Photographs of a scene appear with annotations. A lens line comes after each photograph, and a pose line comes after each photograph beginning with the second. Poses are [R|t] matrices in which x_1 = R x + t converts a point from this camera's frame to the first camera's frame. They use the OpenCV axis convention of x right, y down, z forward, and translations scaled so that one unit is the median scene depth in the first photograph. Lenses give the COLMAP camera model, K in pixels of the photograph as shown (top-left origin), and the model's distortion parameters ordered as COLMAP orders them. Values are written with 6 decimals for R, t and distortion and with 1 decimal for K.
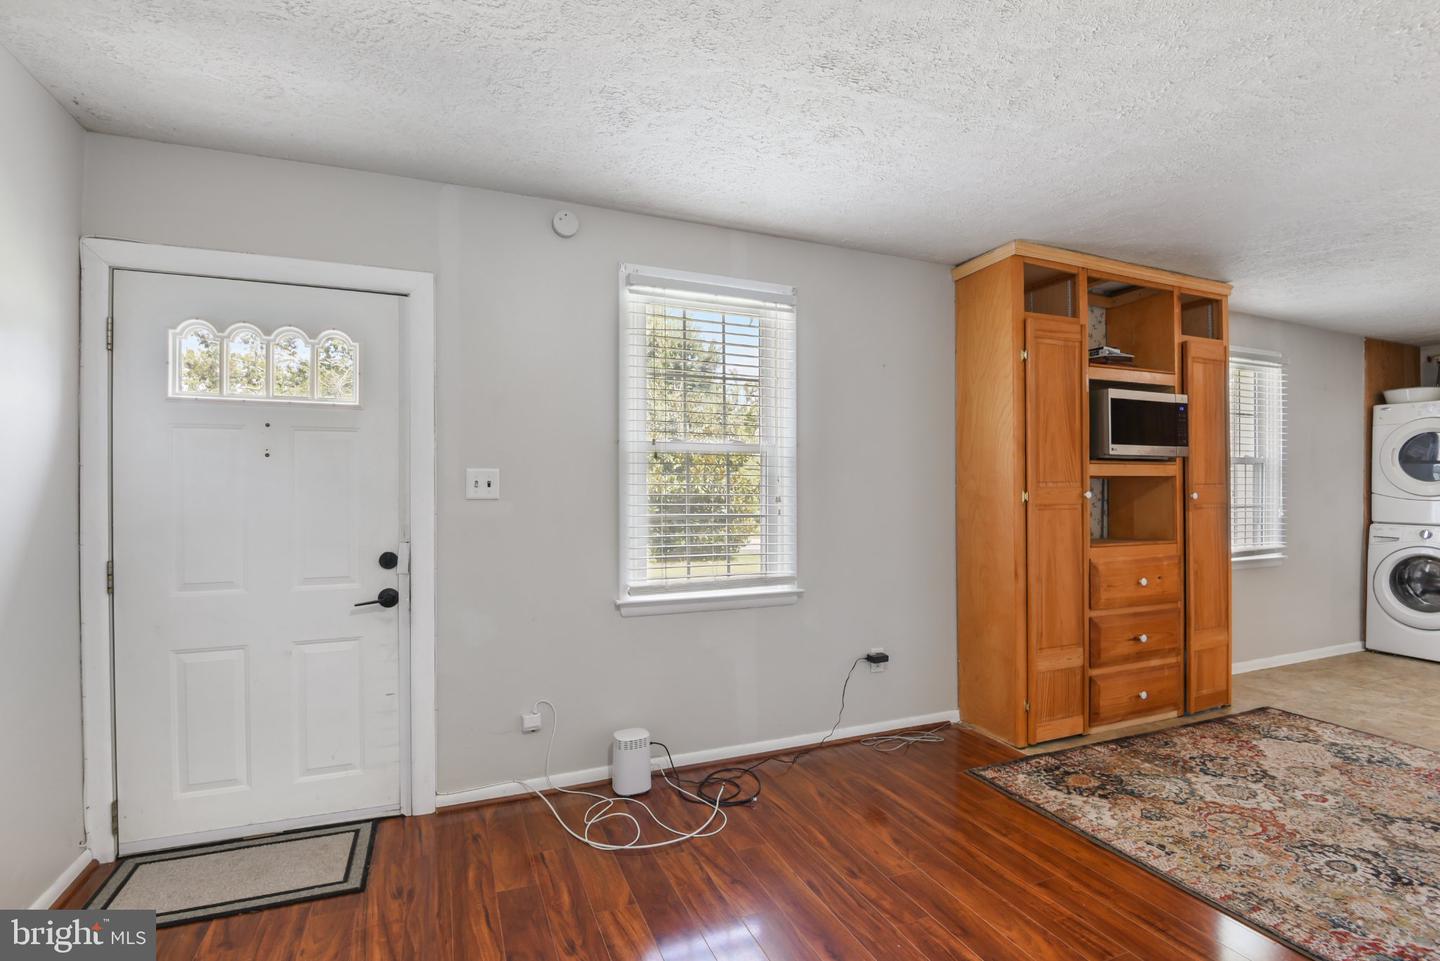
lens RADIAL K [[680.2, 0, 715.3], [0, 680.2, 482.6], [0, 0, 1]] dist [-0.022423, 0.000606]
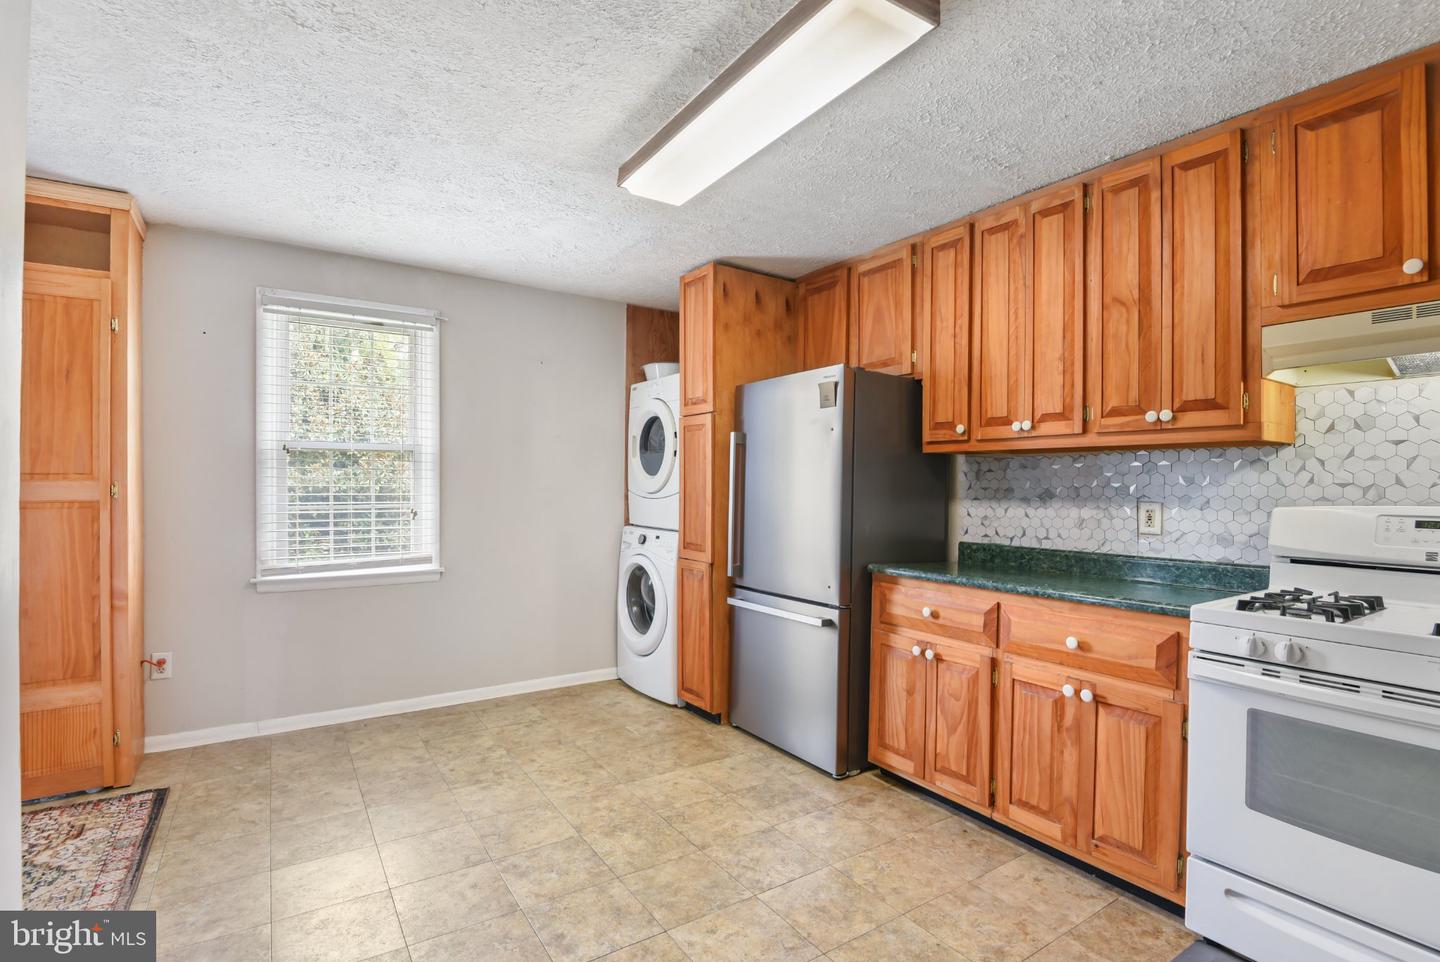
lens RADIAL K [[680.2, 0, 715.3], [0, 680.2, 483.1], [0, 0, 1]] dist [-0.022423, 0.000606]
pose [[0.983778, 0.002943, 0.179368, 1.616136], [-0.002315, 0.999990, -0.003714, 0.019103], [-0.179377, 0.003239, 0.983775, 0.257751]]
